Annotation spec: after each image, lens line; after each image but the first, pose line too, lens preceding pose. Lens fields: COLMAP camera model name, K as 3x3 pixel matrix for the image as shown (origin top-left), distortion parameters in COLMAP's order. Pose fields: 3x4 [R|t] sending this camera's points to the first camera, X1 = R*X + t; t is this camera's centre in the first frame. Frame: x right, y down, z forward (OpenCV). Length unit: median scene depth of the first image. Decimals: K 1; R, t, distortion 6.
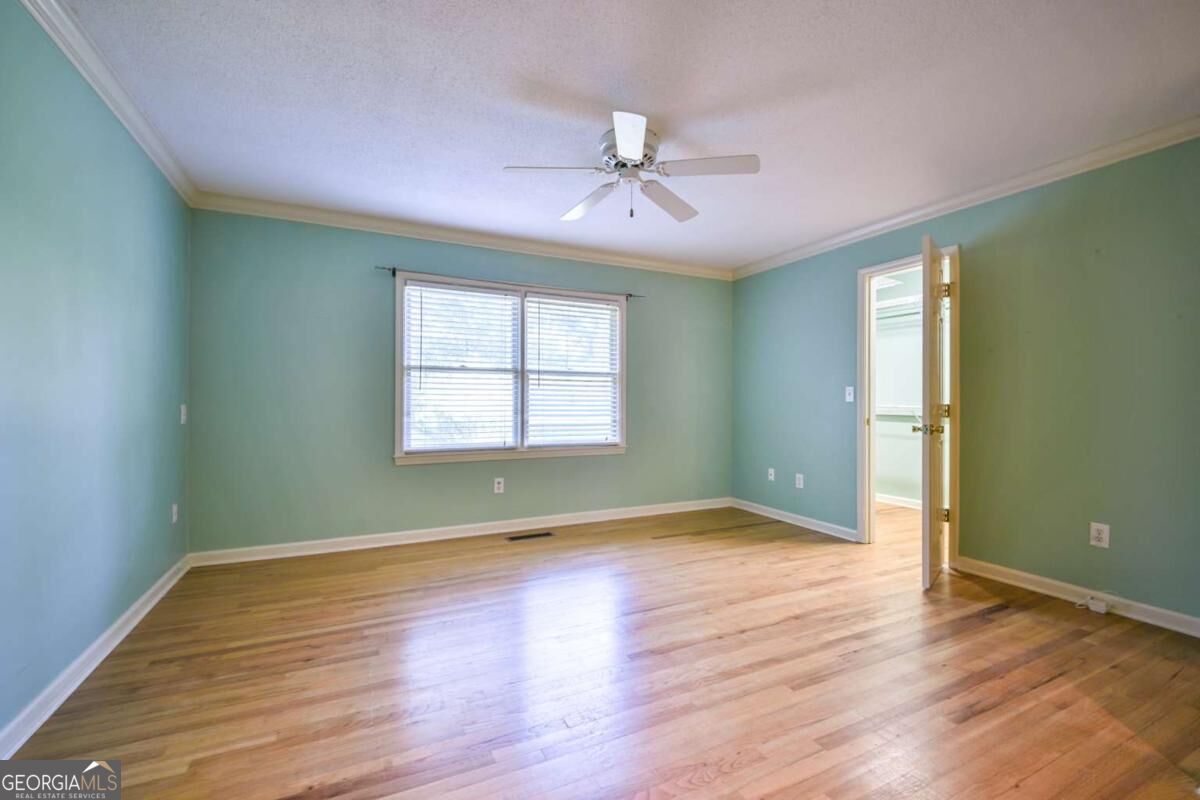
lens RADIAL K [[500.7, 0, 600.0], [0, 500.7, 400.0], [0, 0, 1]] dist [0.012709, -0.018009]
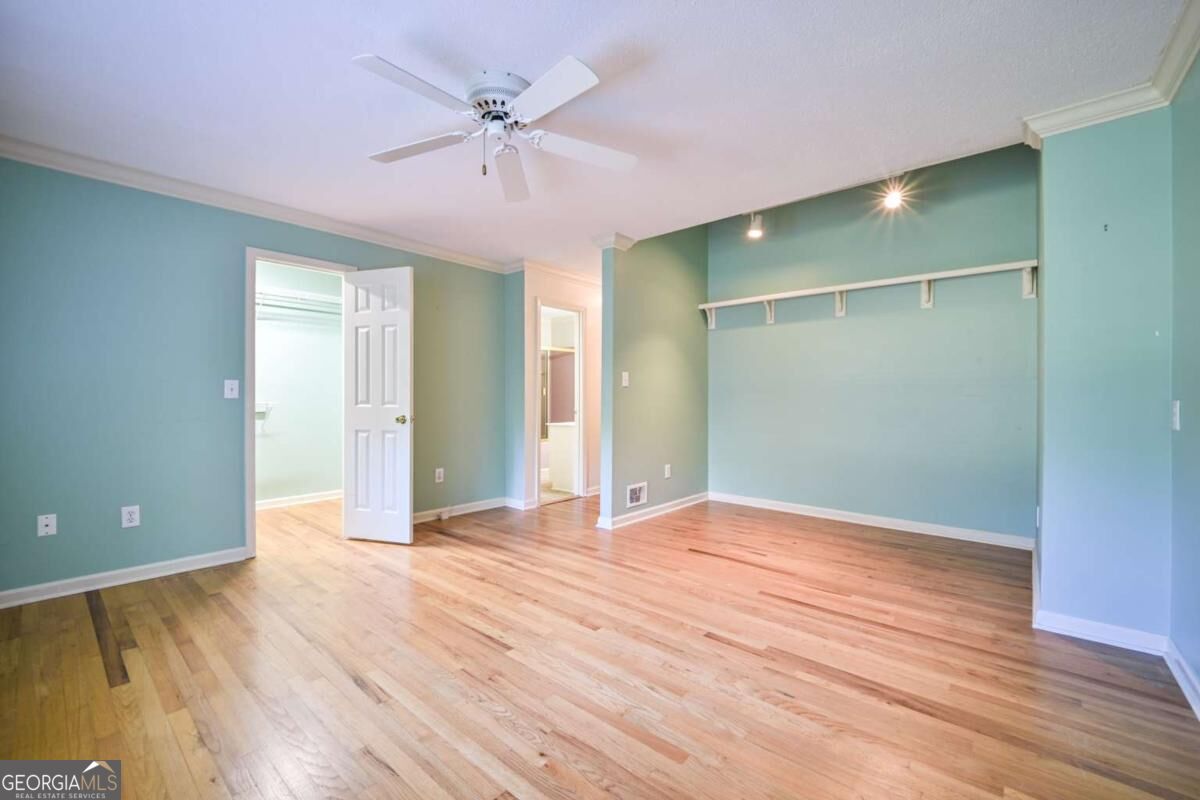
lens RADIAL K [[500.7, 0, 600.0], [0, 500.7, 400.0], [0, 0, 1]] dist [0.012709, -0.018009]
pose [[-0.392397, -0.009103, 0.919751, -0.498673], [0.000479, 0.999949, 0.010101, -0.000939], [-0.919796, 0.004404, -0.392372, 0.745169]]
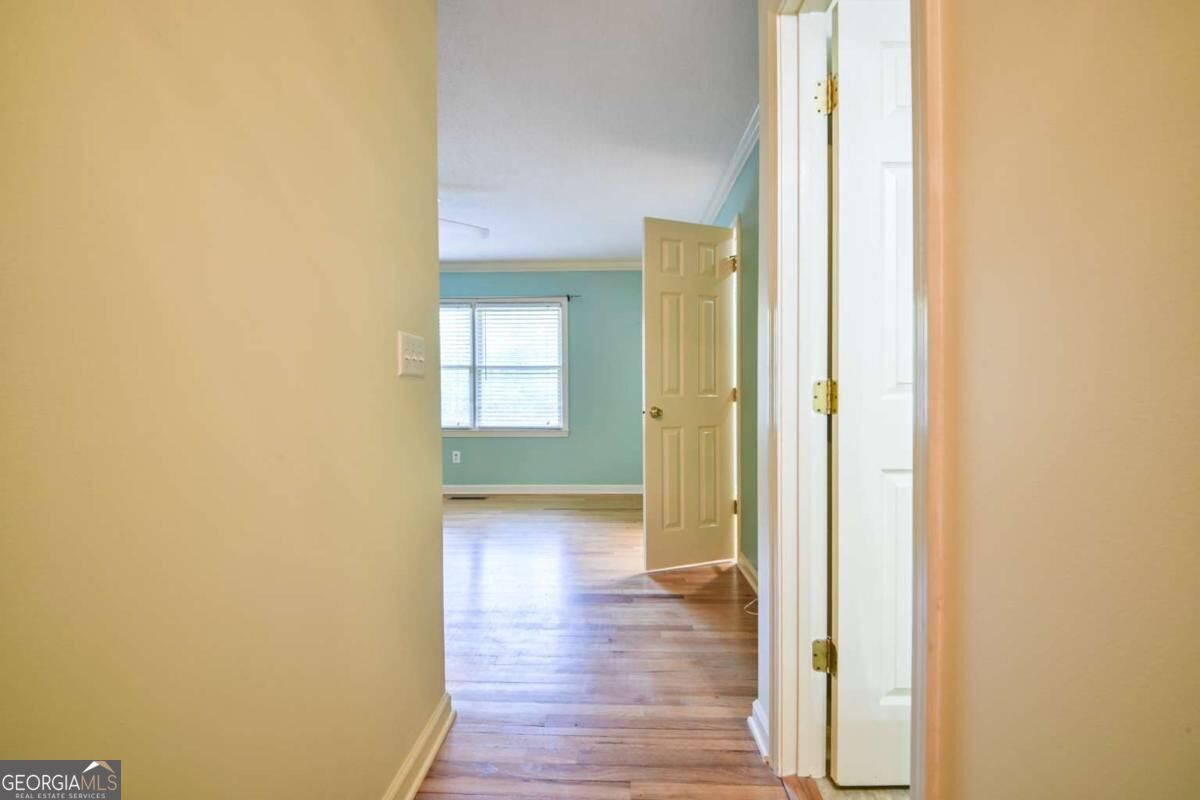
lens RADIAL K [[500.7, 0, 600.0], [0, 500.7, 400.0], [0, 0, 1]] dist [0.012709, -0.018009]
pose [[0.877056, -0.001845, -0.480385, 0.738702], [0.007364, 0.999927, 0.009604, 0.015062], [0.480332, -0.011961, 0.877005, 0.054548]]
